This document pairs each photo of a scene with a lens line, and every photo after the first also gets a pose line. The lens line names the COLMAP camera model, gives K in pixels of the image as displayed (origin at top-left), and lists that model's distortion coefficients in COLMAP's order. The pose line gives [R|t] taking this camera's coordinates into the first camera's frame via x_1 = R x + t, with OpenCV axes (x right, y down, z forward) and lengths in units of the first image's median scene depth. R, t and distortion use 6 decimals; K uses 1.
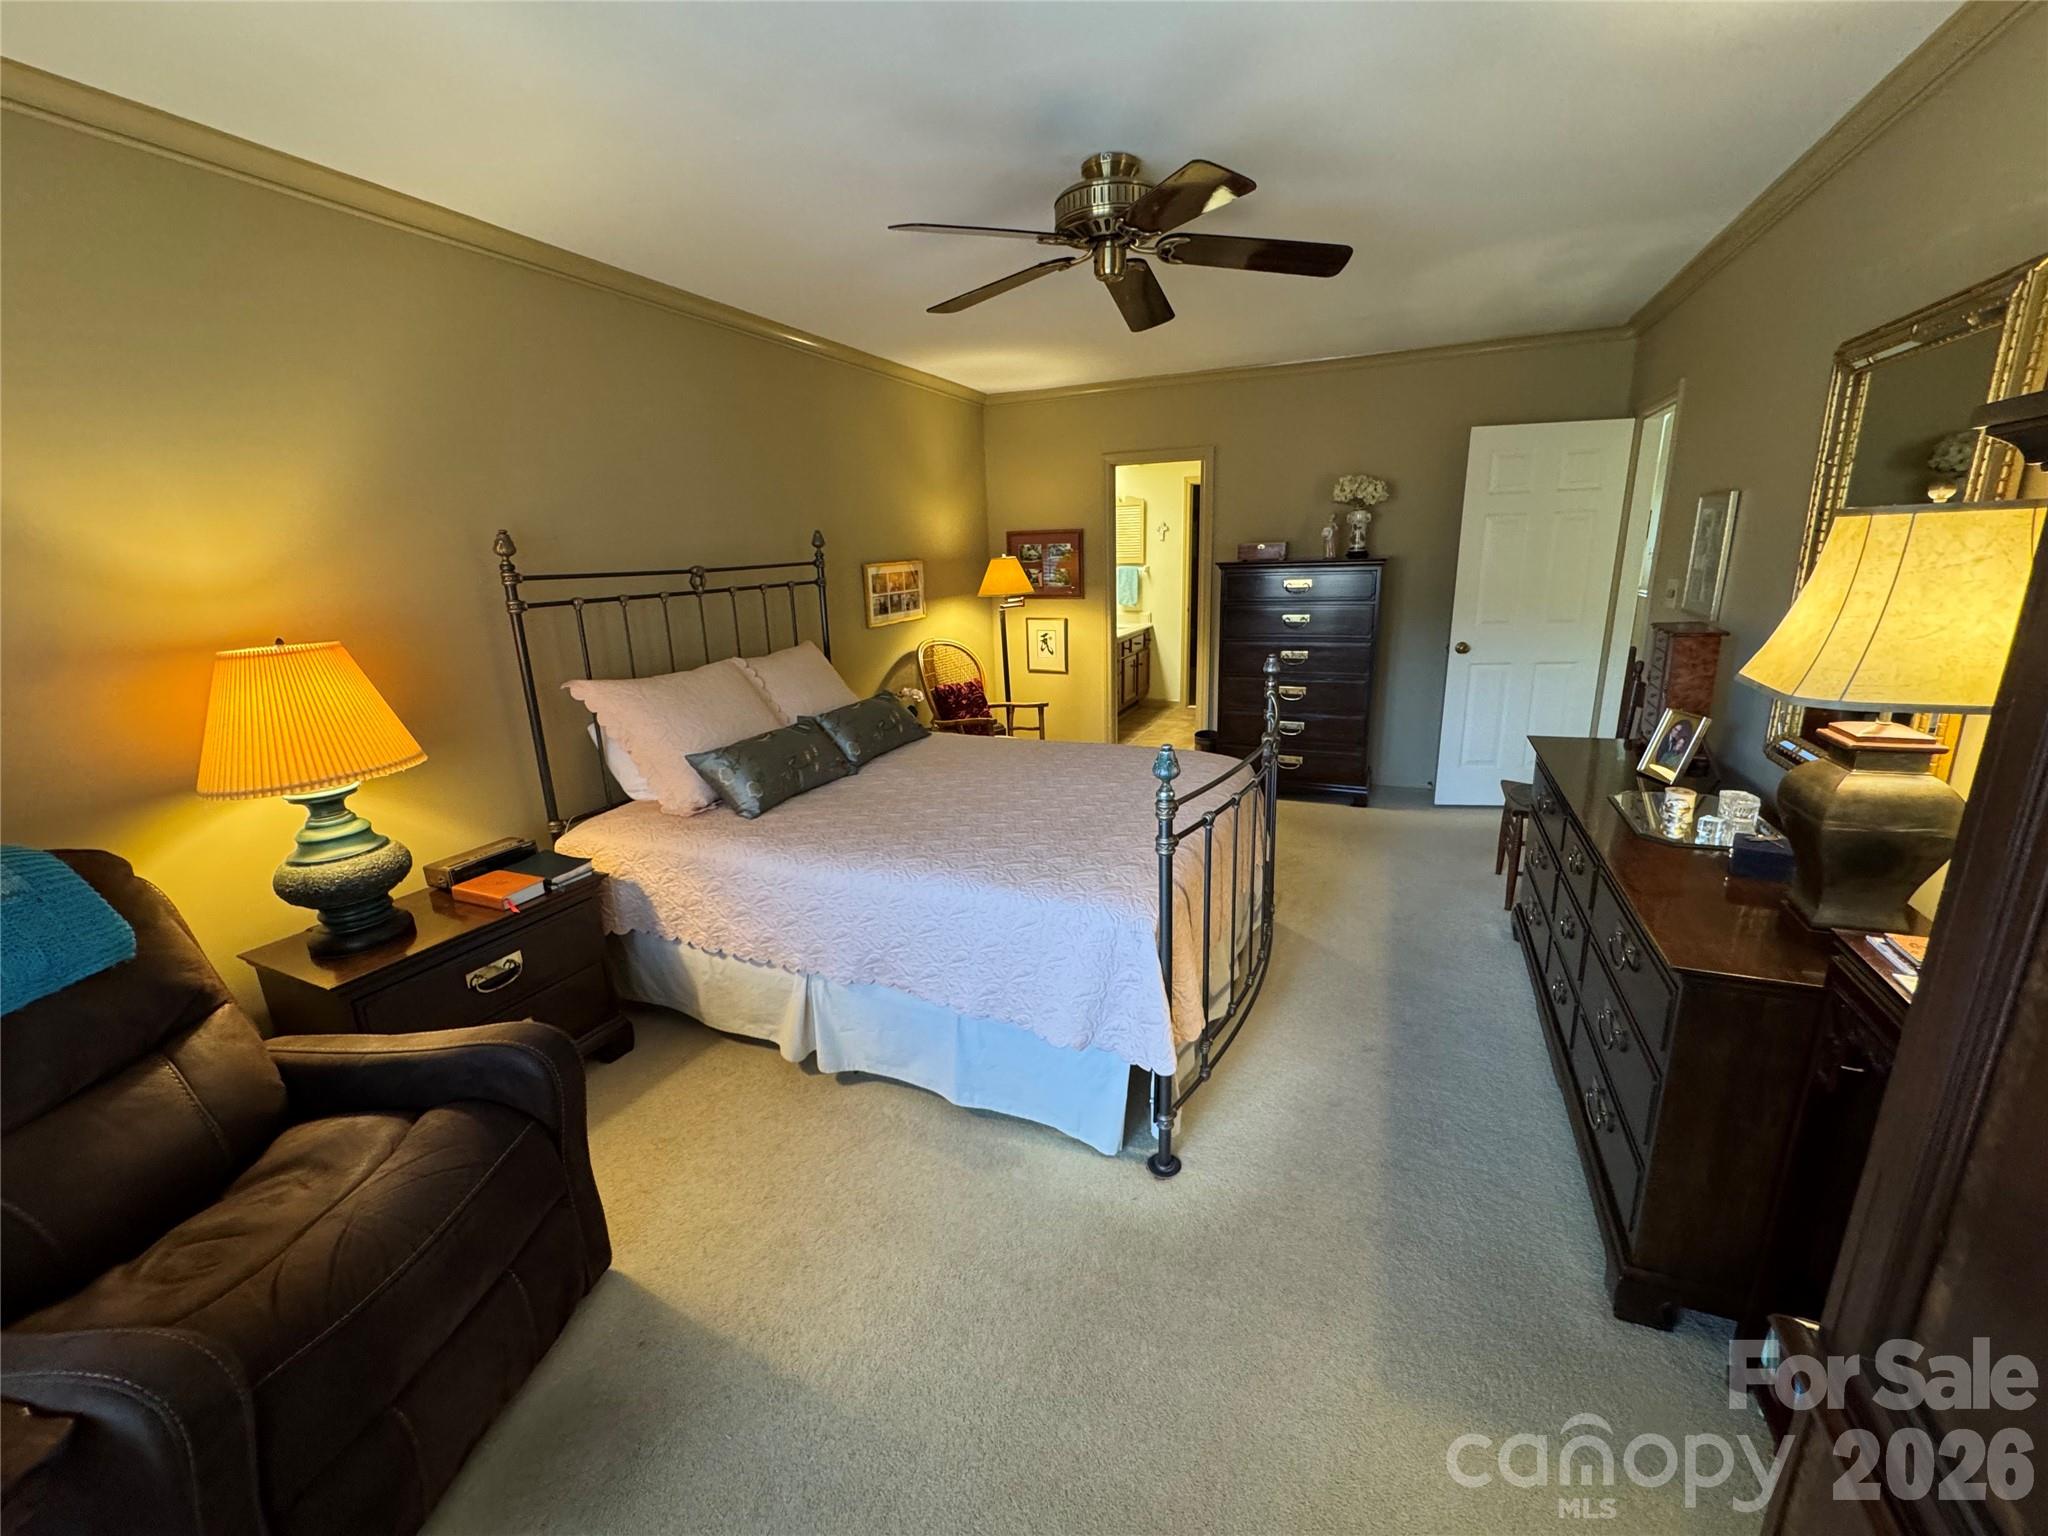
lens RADIAL K [[825.7, 0, 1024.0], [0, 825.7, 768.0], [0, 0, 1]] dist [-0.018863, -0.000019]
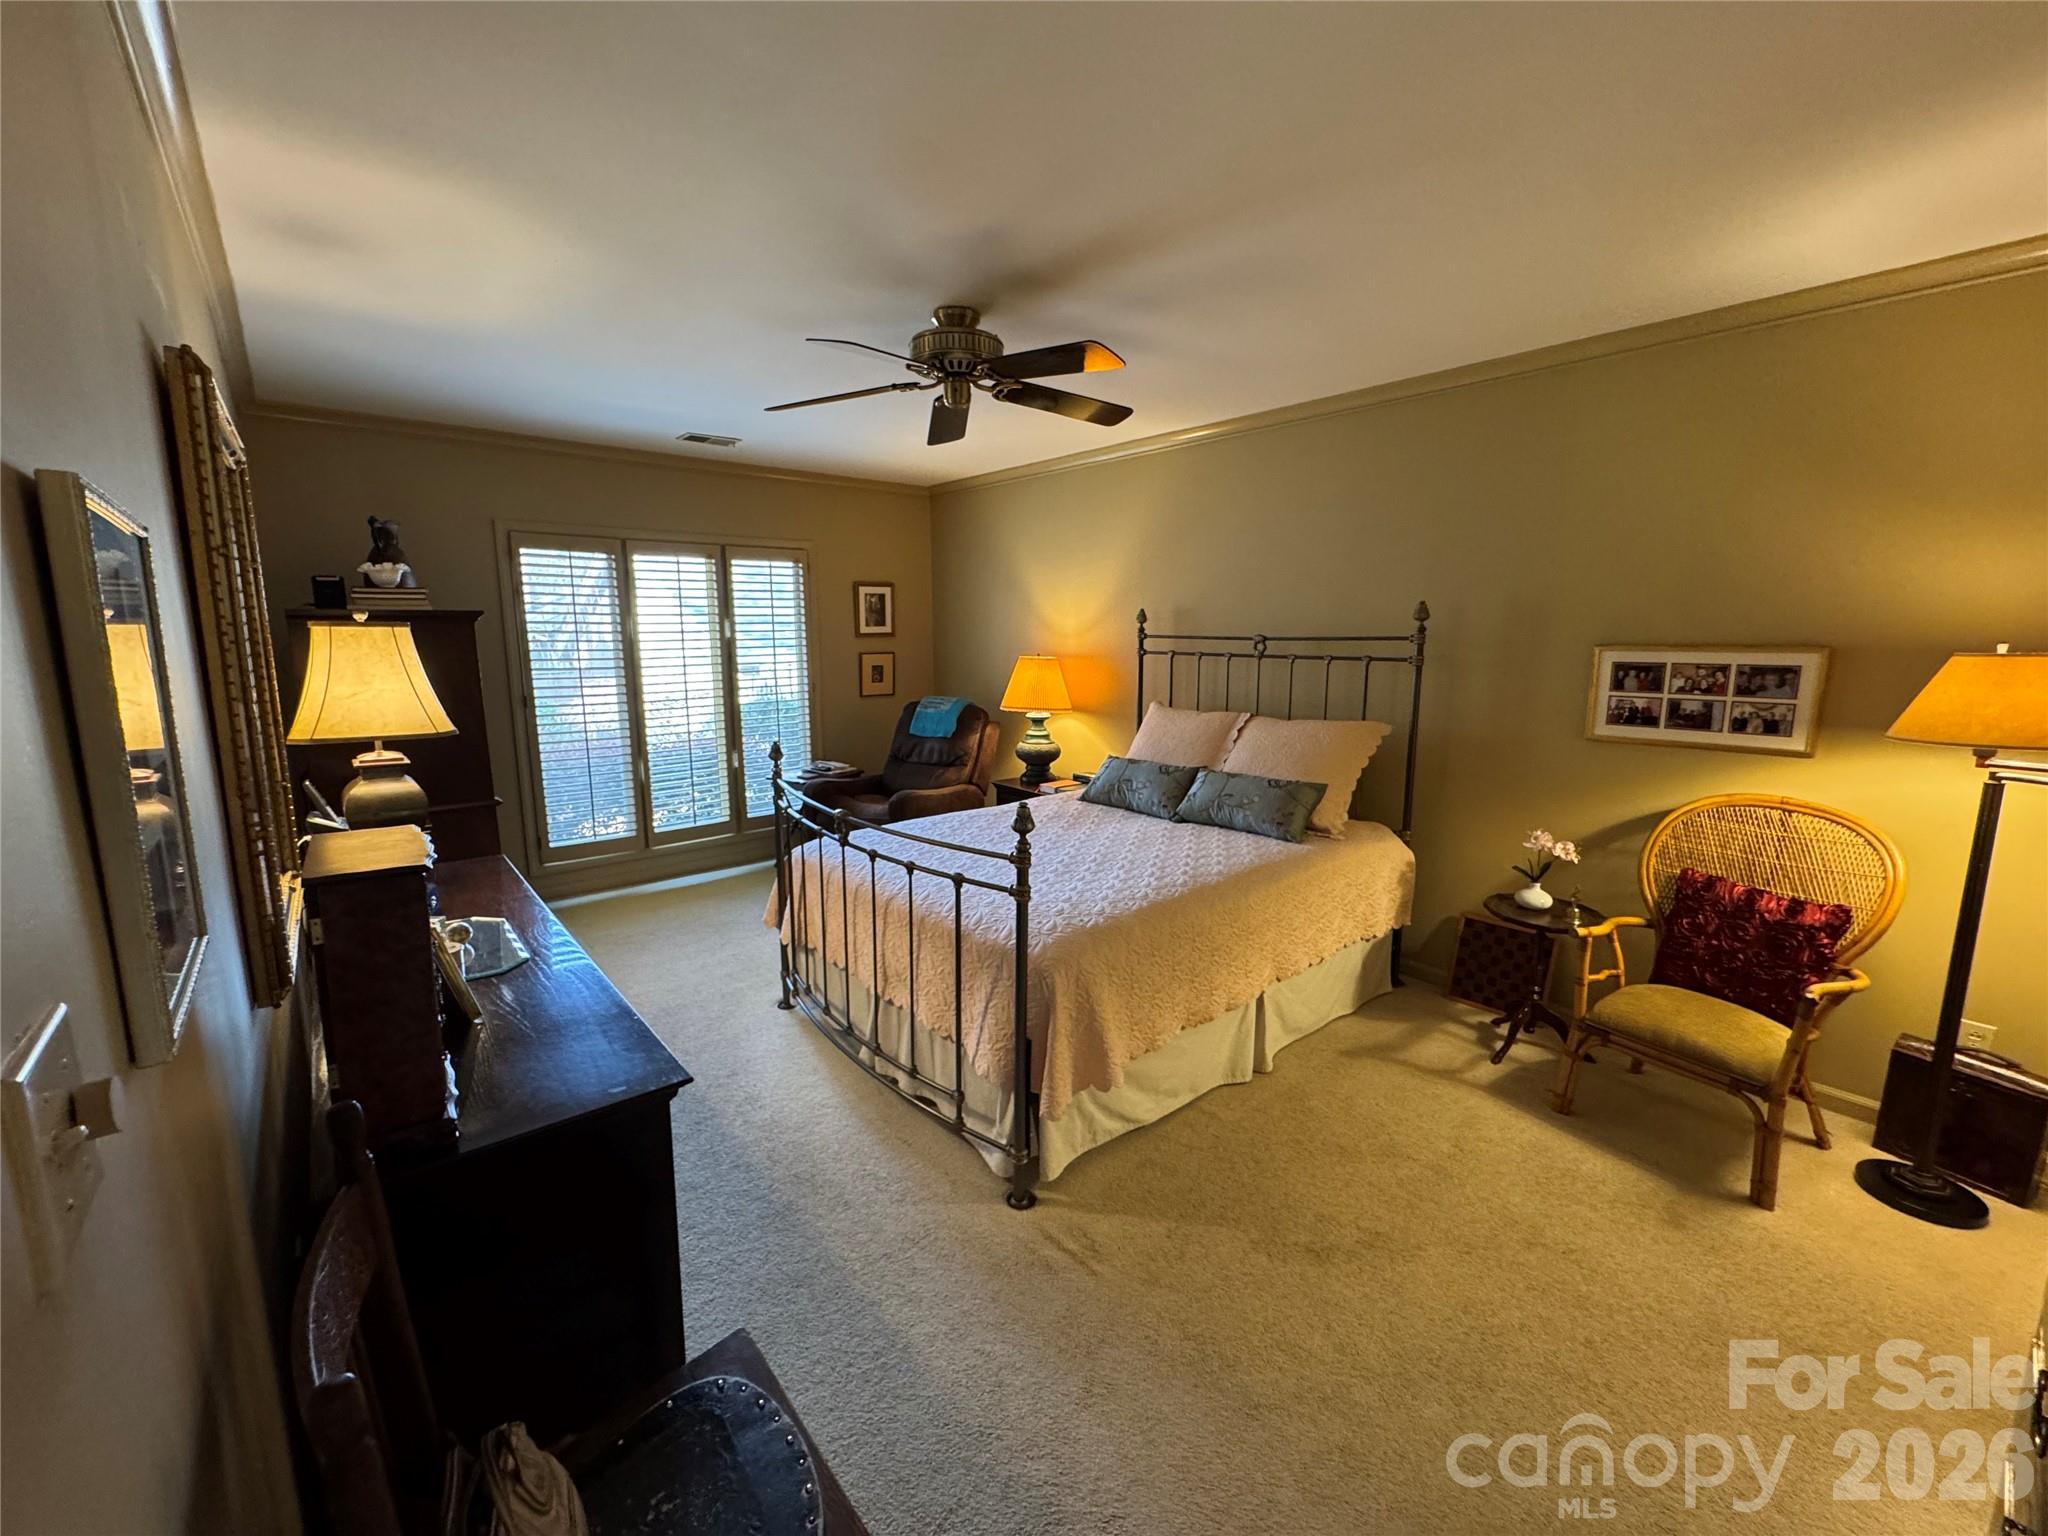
lens RADIAL K [[825.7, 0, 1024.0], [0, 825.7, 768.0], [0, 0, 1]] dist [-0.018863, -0.000019]
pose [[-0.470578, 0.179888, -0.863827, 0.601365], [-0.209905, 0.928070, 0.307614, -0.255559], [0.857027, 0.326078, -0.398970, 0.878359]]
